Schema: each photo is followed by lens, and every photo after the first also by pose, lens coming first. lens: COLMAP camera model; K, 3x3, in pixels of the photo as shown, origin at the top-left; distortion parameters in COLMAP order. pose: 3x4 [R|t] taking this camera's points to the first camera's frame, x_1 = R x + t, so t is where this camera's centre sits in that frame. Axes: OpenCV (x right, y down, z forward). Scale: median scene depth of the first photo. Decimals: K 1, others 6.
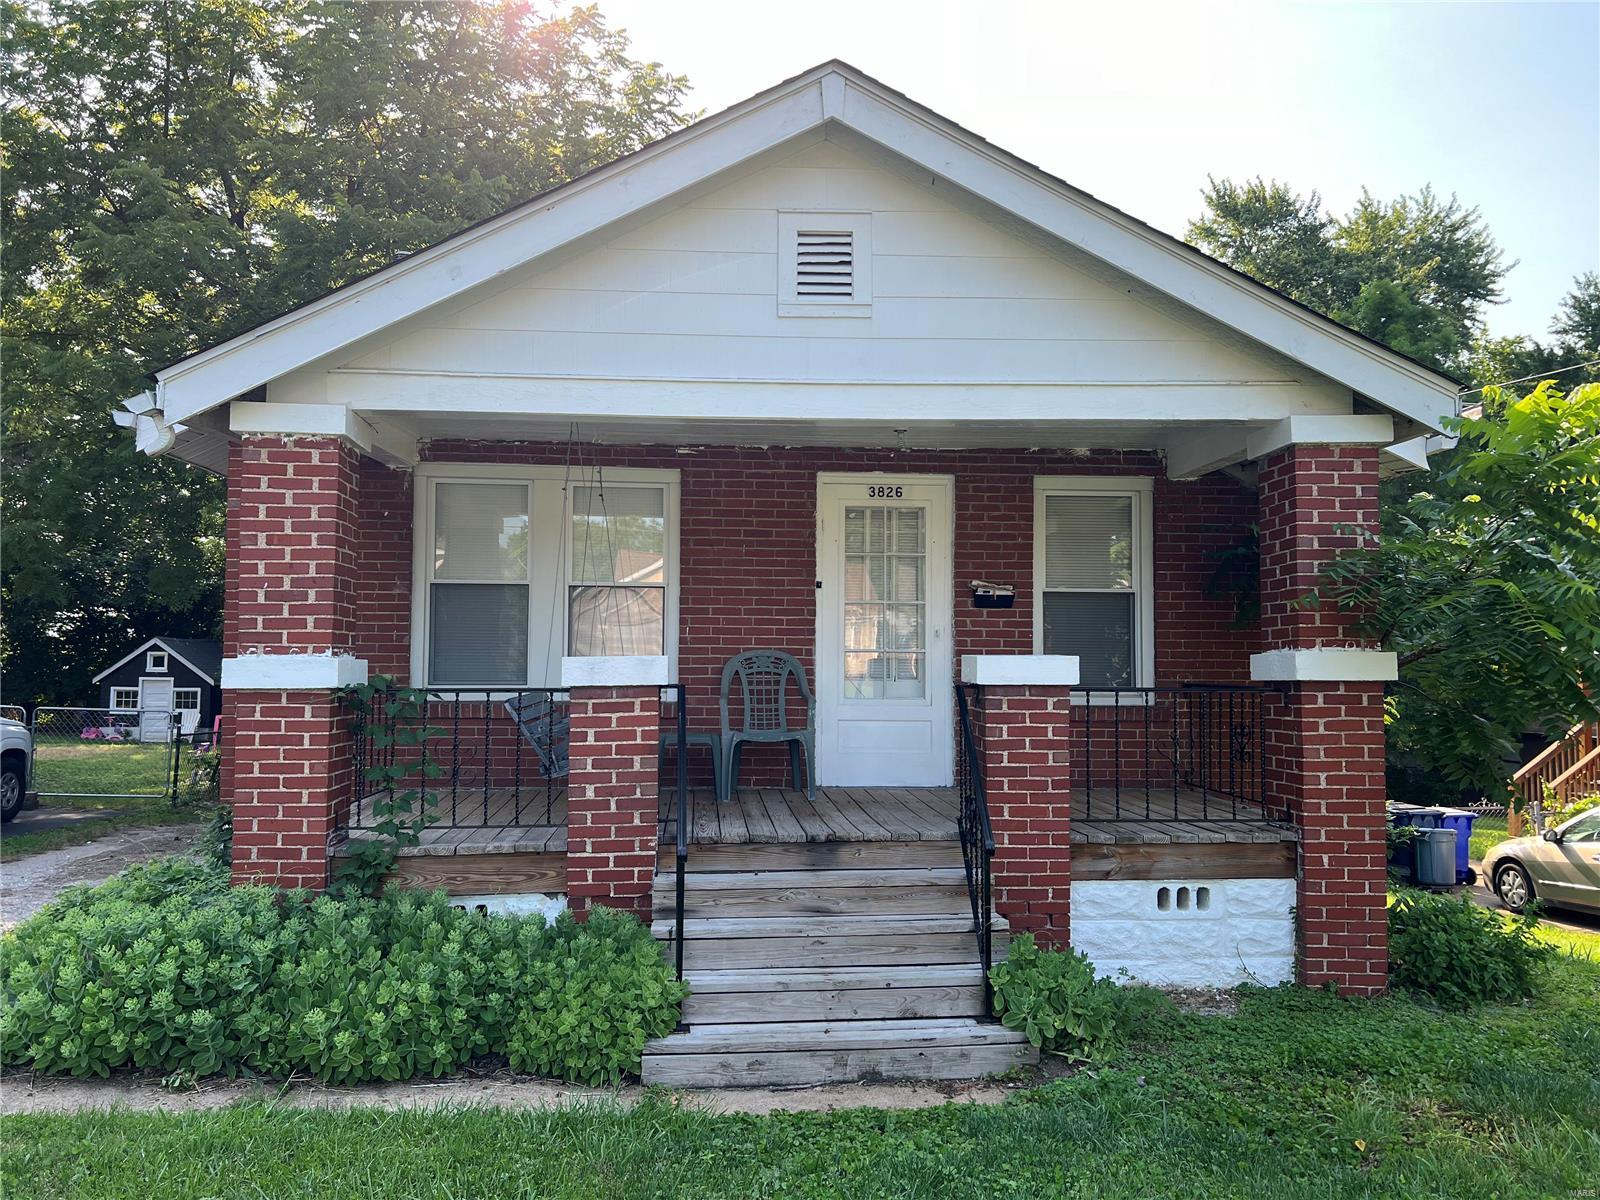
lens RADIAL K [[1181.0, 0, 797.2], [0, 1181.0, 619.0], [0, 0, 1]] dist [0.172208, -0.409436]
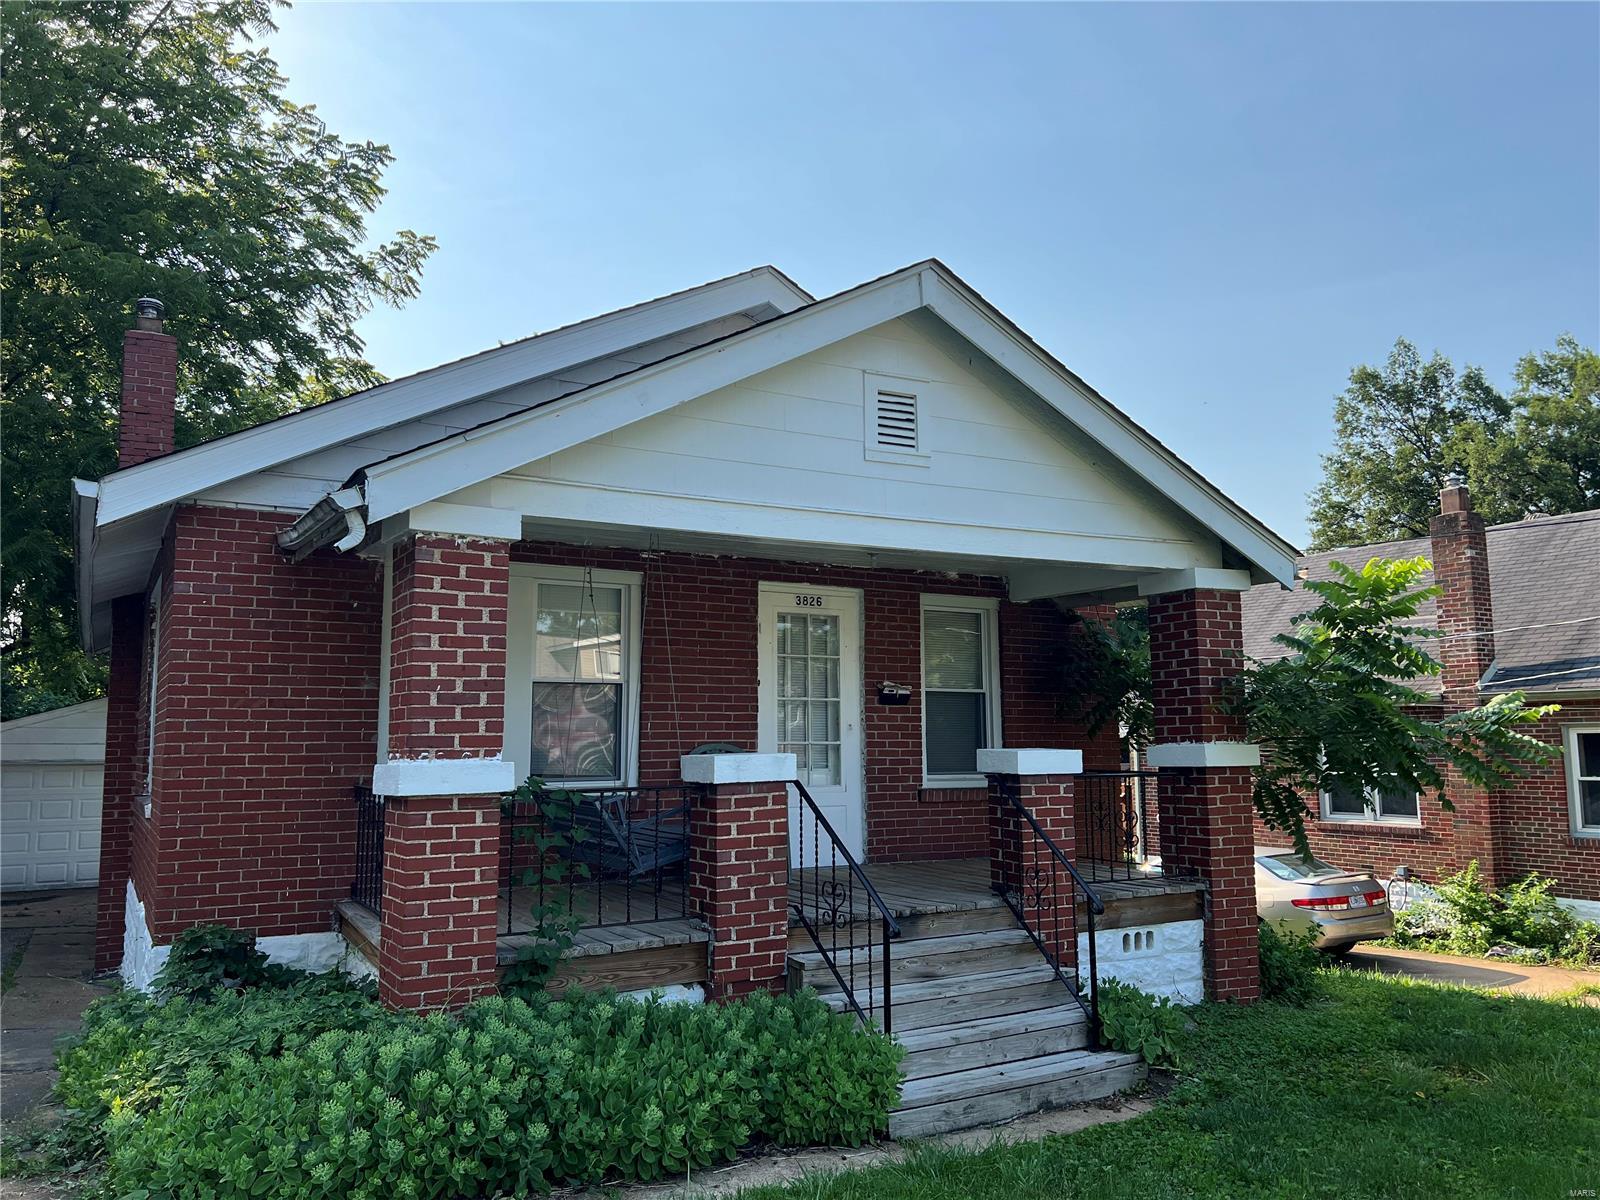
lens RADIAL K [[1181.0, 0, 797.2], [0, 1181.0, 619.0], [0, 0, 1]] dist [0.172208, -0.409436]
pose [[0.900671, 0.035313, 0.433064, -0.573191], [-0.006387, 0.997660, -0.068068, -0.018683], [-0.434454, 0.058540, 0.898789, -0.004947]]
